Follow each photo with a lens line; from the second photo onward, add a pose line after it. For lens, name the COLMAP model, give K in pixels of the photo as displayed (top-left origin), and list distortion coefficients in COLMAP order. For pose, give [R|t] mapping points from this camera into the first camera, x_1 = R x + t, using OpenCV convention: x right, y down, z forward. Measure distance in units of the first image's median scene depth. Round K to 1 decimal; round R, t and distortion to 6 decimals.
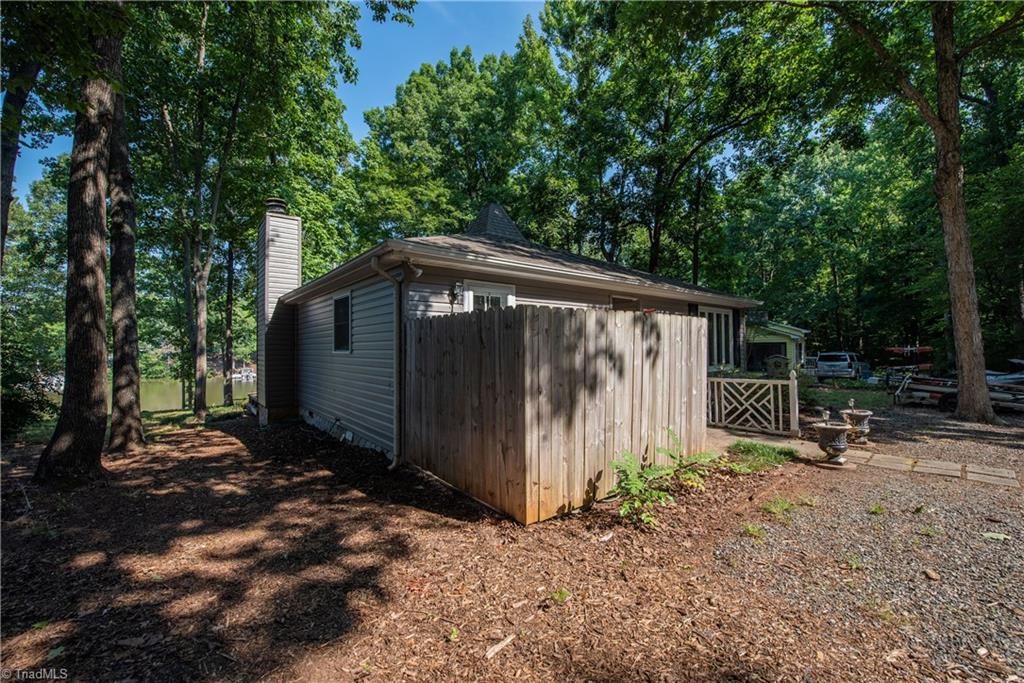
lens RADIAL K [[407.9, 0, 511.7], [0, 407.9, 339.7], [0, 0, 1]] dist [-0.016237, -0.001768]
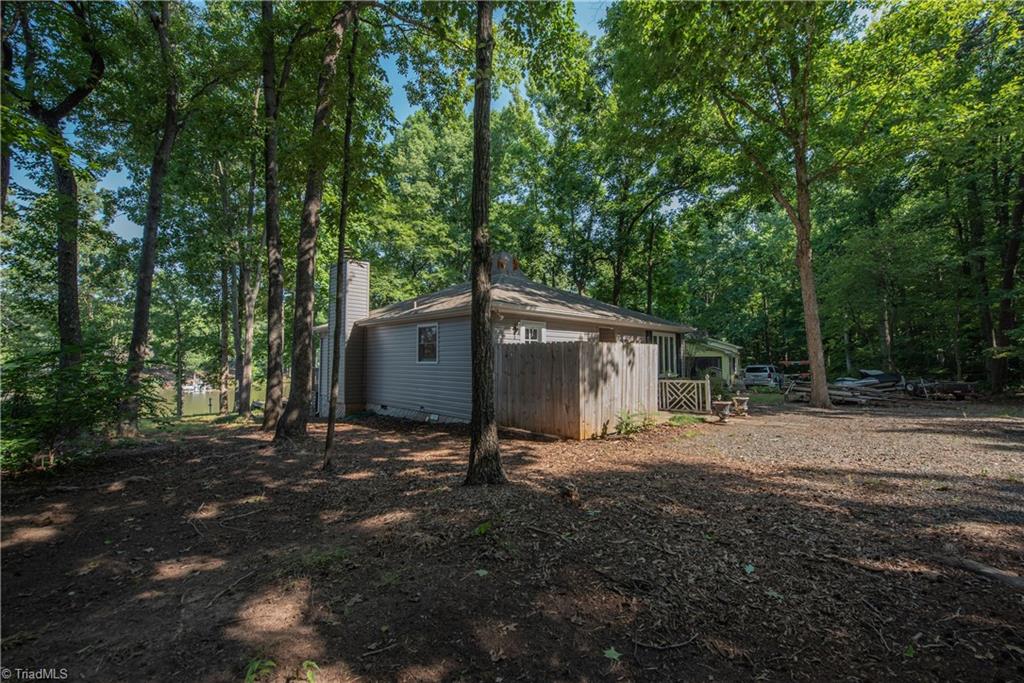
lens RADIAL K [[407.9, 0, 511.6], [0, 407.9, 340.1], [0, 0, 1]] dist [-0.016237, -0.001768]
pose [[0.994919, 0.010377, 0.100143, -0.099926], [-0.007451, 0.999536, -0.029542, -0.003852], [-0.100403, 0.028646, 0.994534, -0.211425]]
